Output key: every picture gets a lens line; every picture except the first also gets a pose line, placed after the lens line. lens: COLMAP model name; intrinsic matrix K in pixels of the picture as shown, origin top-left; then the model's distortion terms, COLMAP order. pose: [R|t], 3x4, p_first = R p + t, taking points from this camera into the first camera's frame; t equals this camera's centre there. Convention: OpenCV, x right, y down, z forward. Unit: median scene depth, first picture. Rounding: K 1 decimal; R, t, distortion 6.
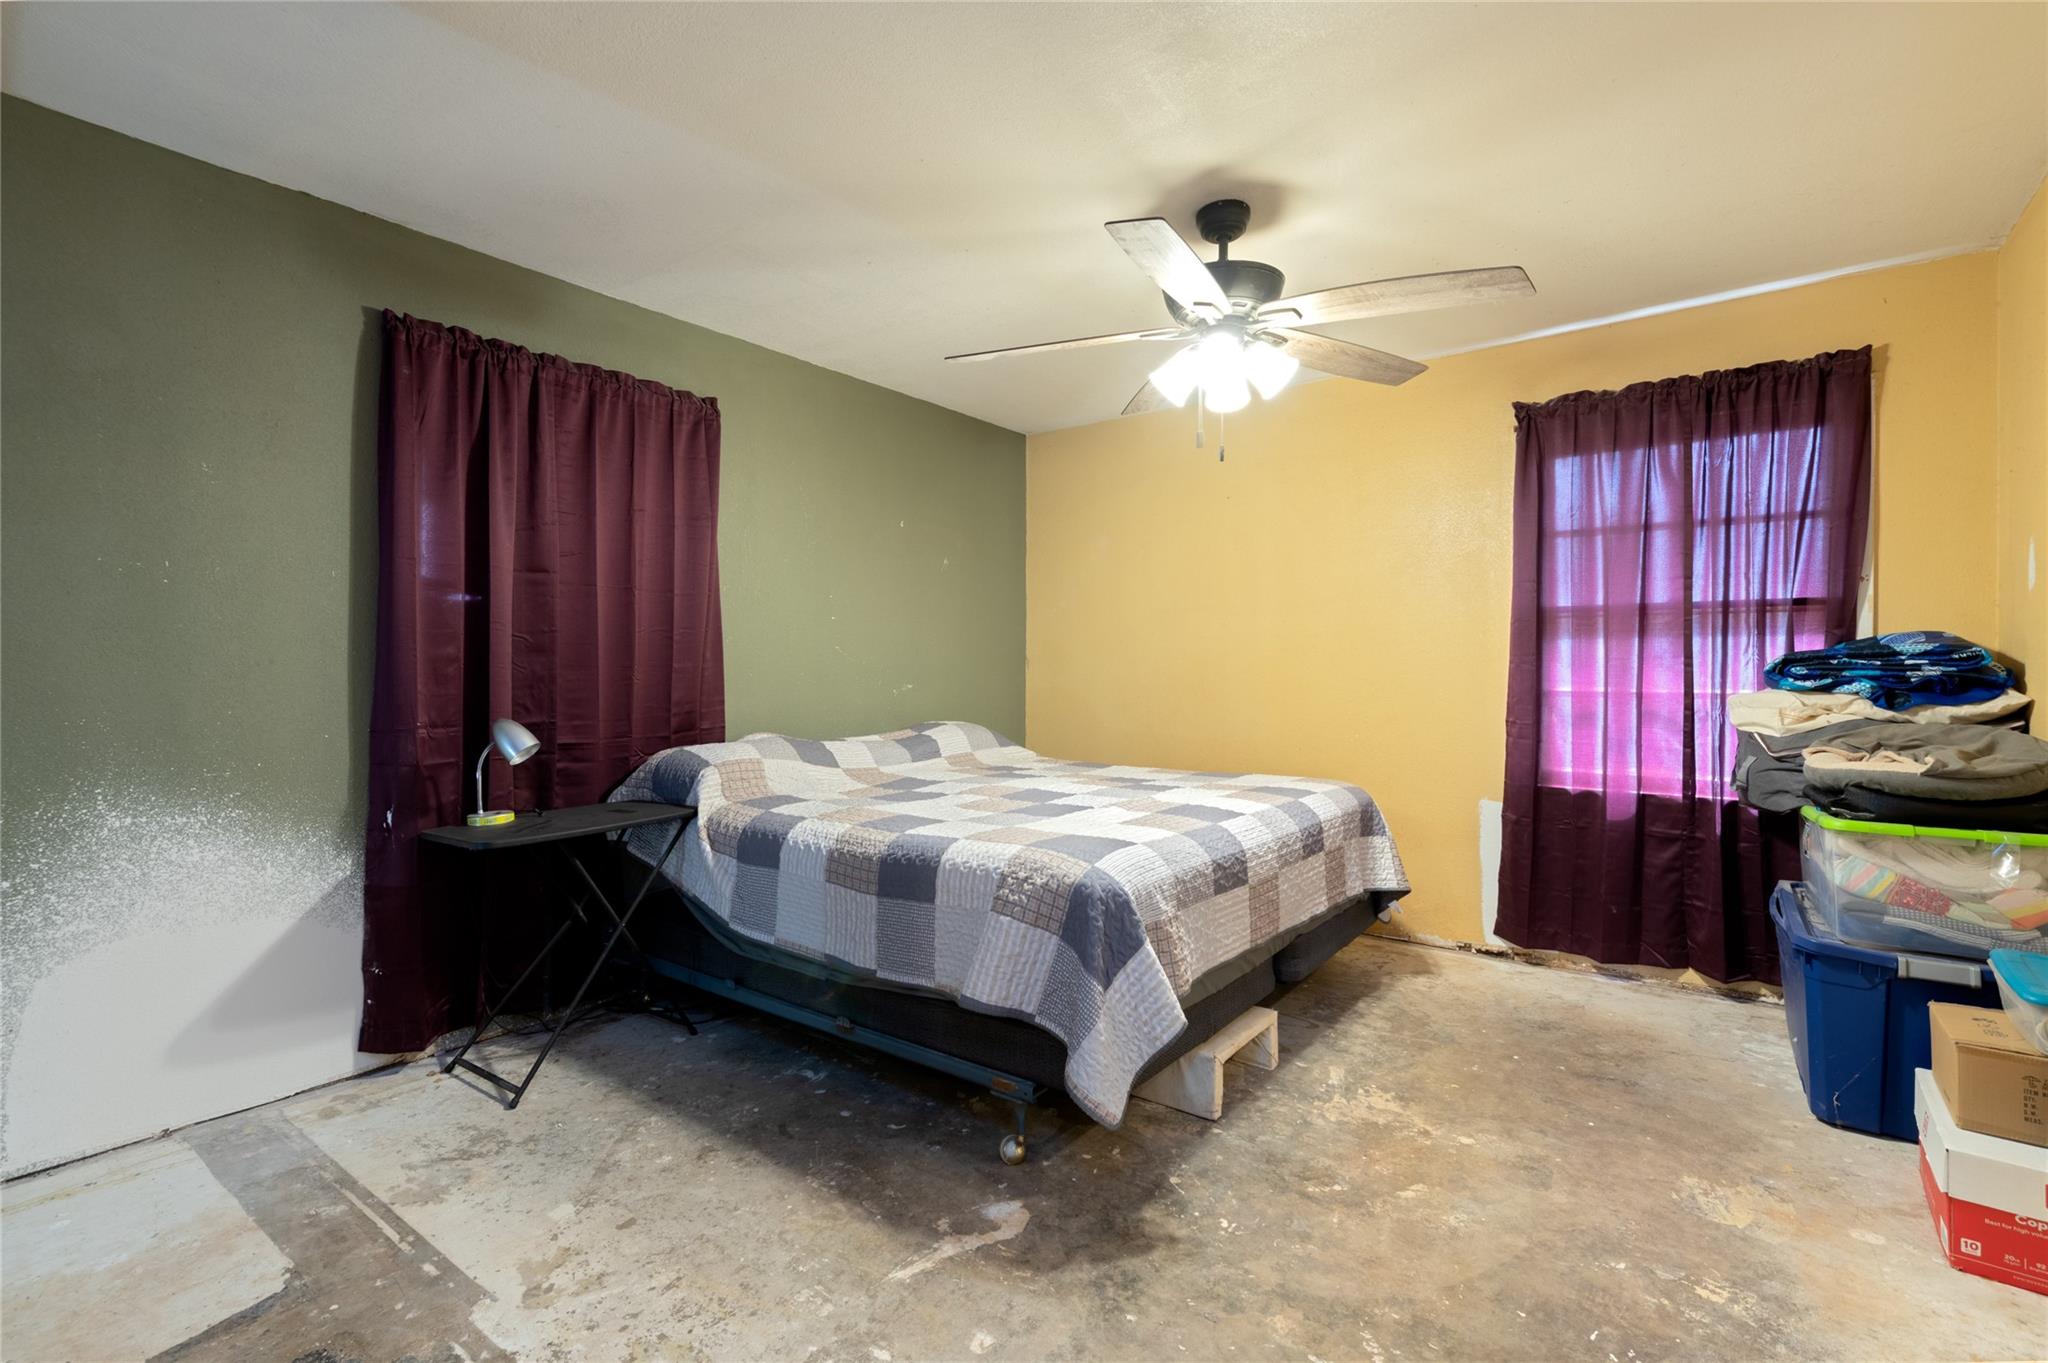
lens RADIAL K [[917.6, 0, 1031.7], [0, 917.6, 668.8], [0, 0, 1]] dist [0.011289, -0.001066]
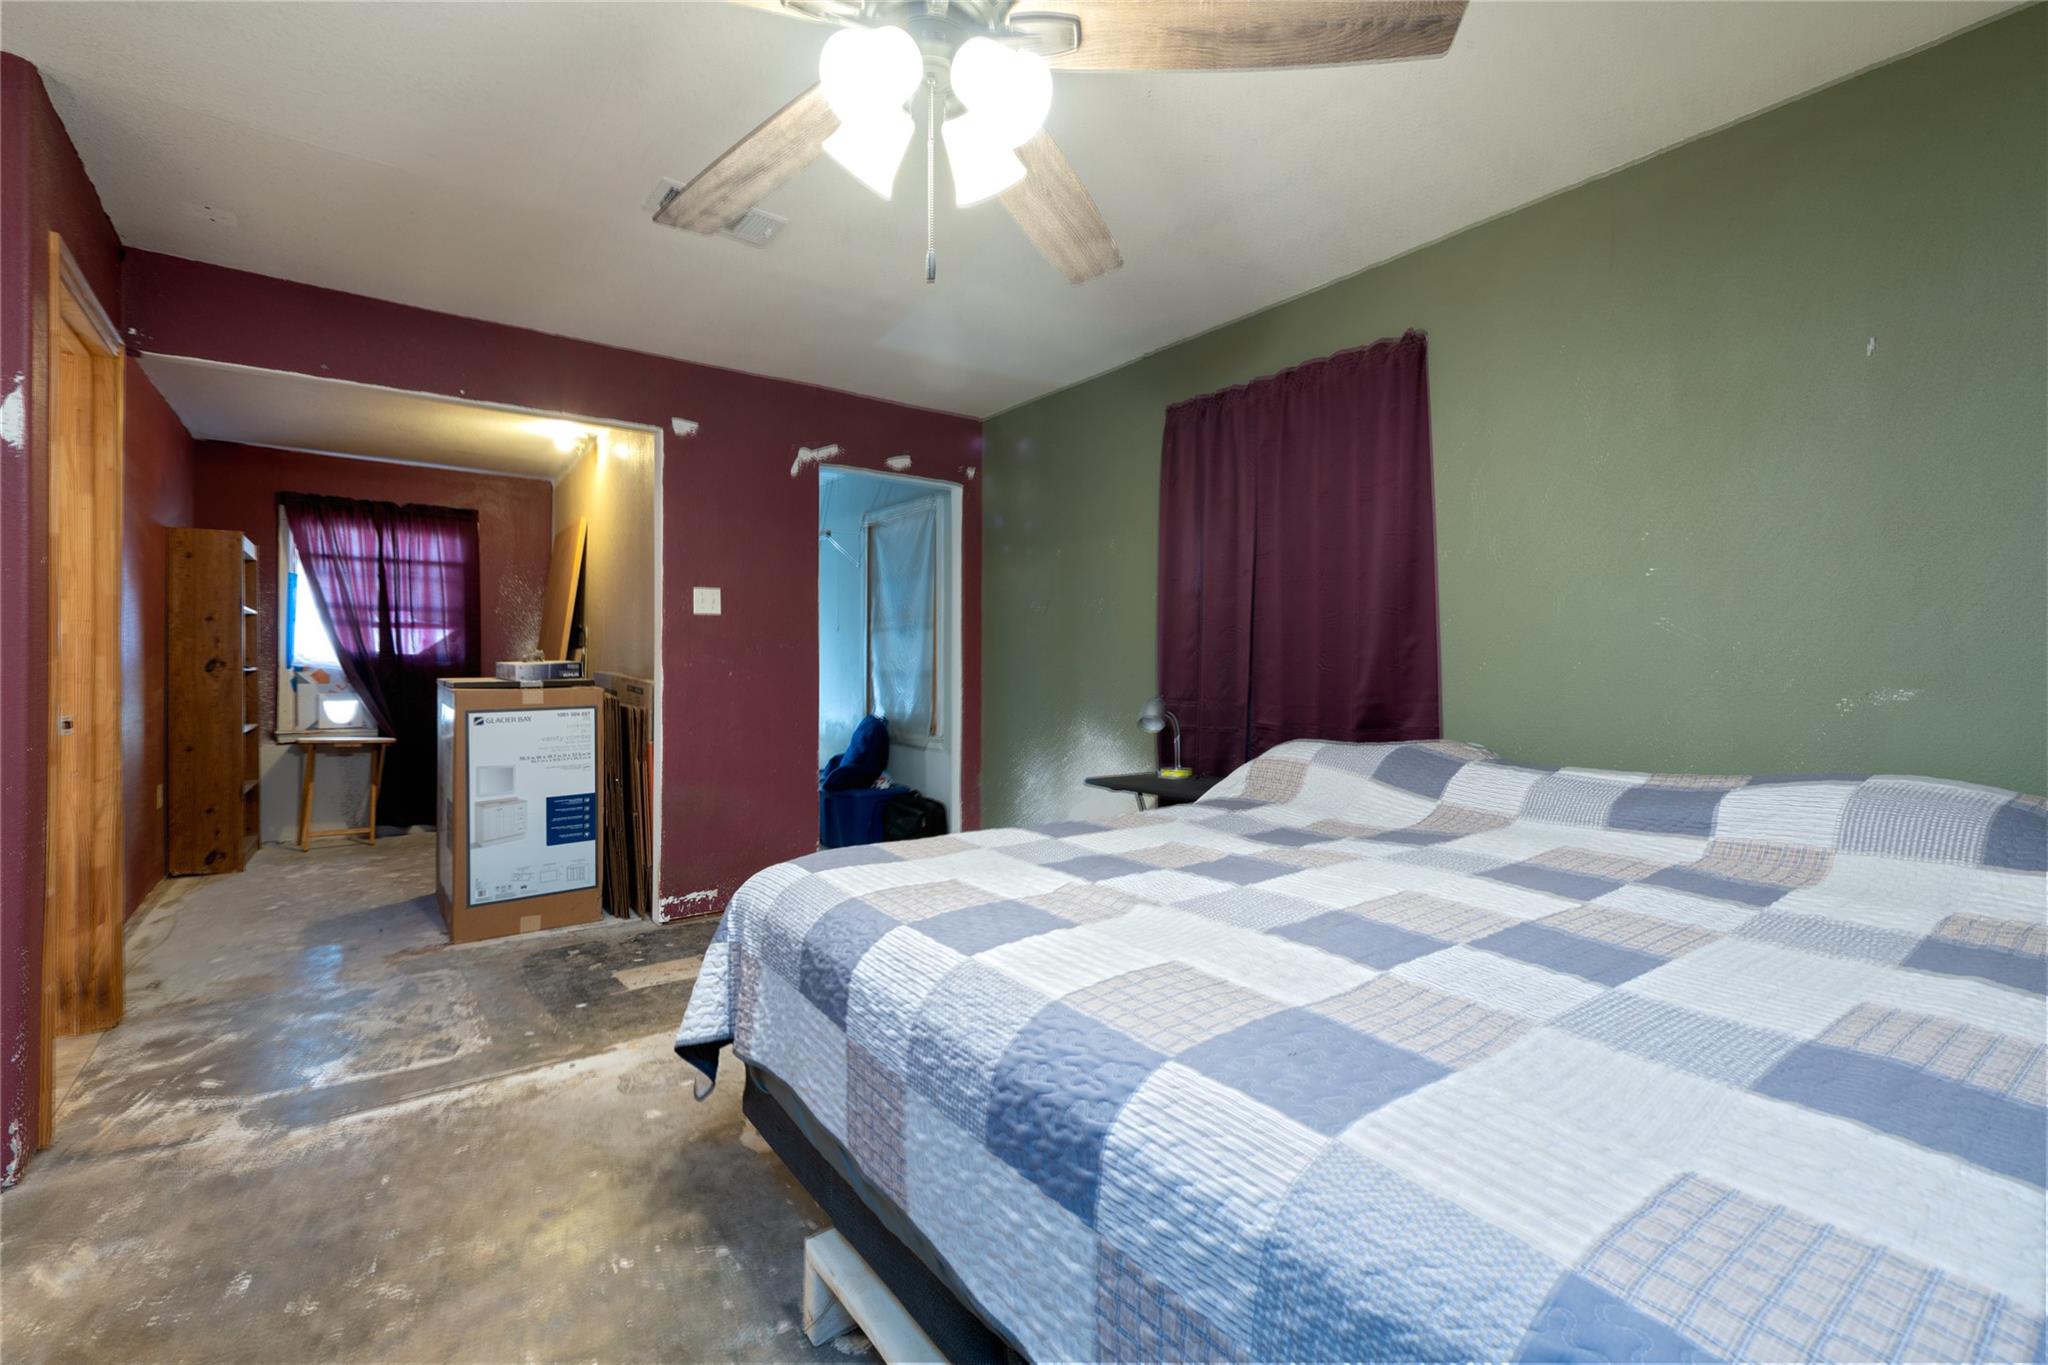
lens RADIAL K [[888.3, 0, 1032.8], [0, 888.3, 665.4], [0, 0, 1]] dist [0.009110, -0.001075]
pose [[-0.277426, 0.005439, -0.960732, 0.663837], [0.000598, 0.999985, 0.005489, 0.001254], [0.960747, 0.000949, -0.277425, 1.146456]]
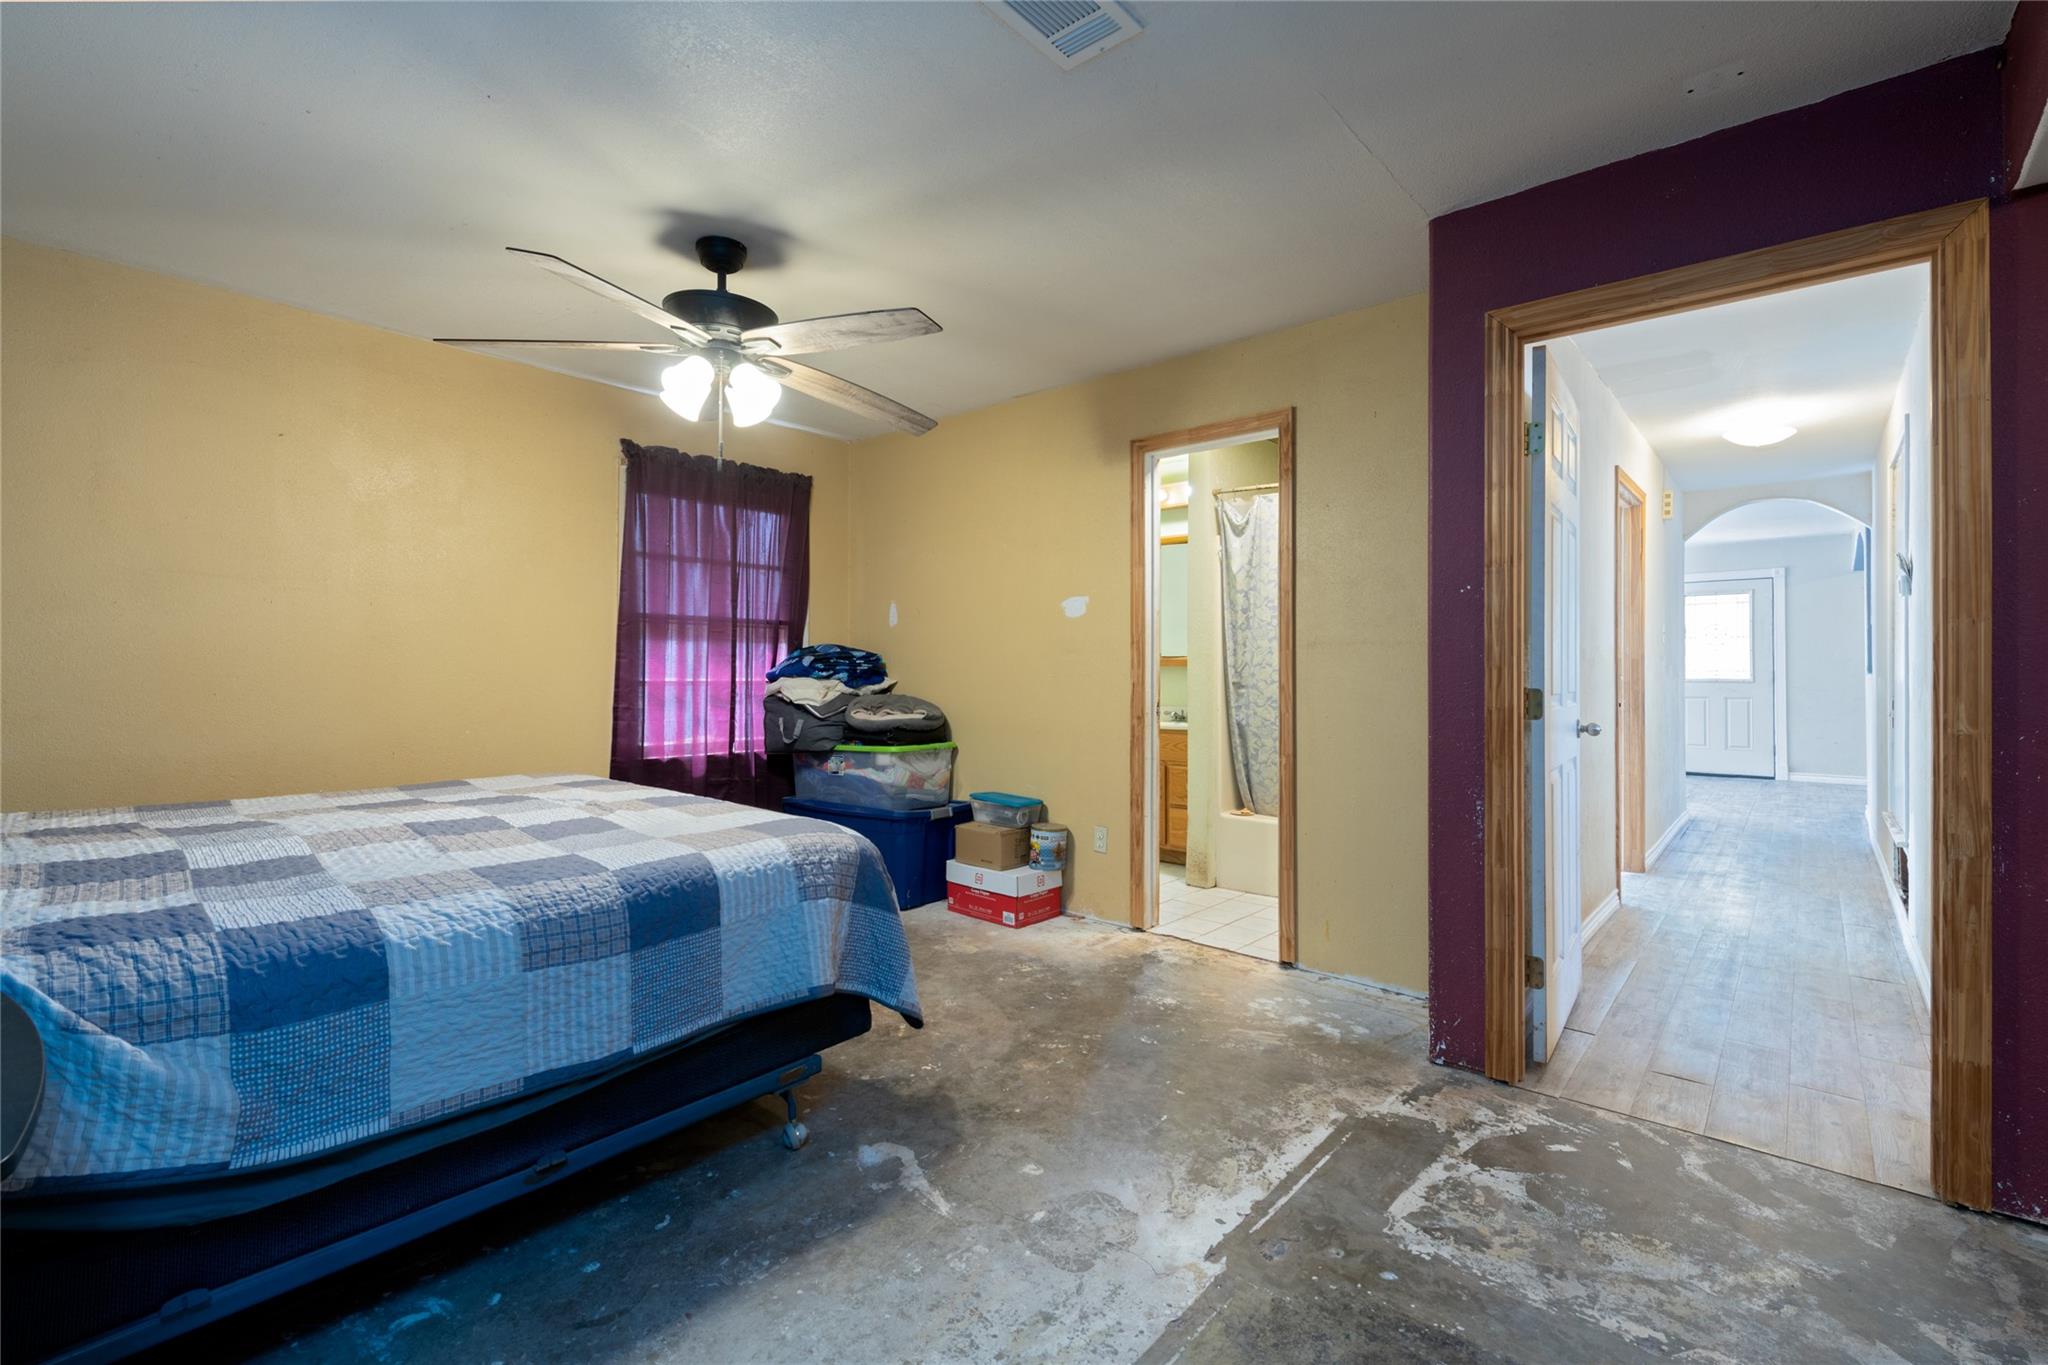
lens RADIAL K [[888.3, 0, 1032.8], [0, 888.3, 665.4], [0, 0, 1]] dist [0.009110, -0.001075]
pose [[0.071837, 0.005608, 0.997401, -0.774345], [-0.009591, 0.999942, -0.004932, 0.005455], [-0.997370, -0.009211, 0.071887, 0.528211]]
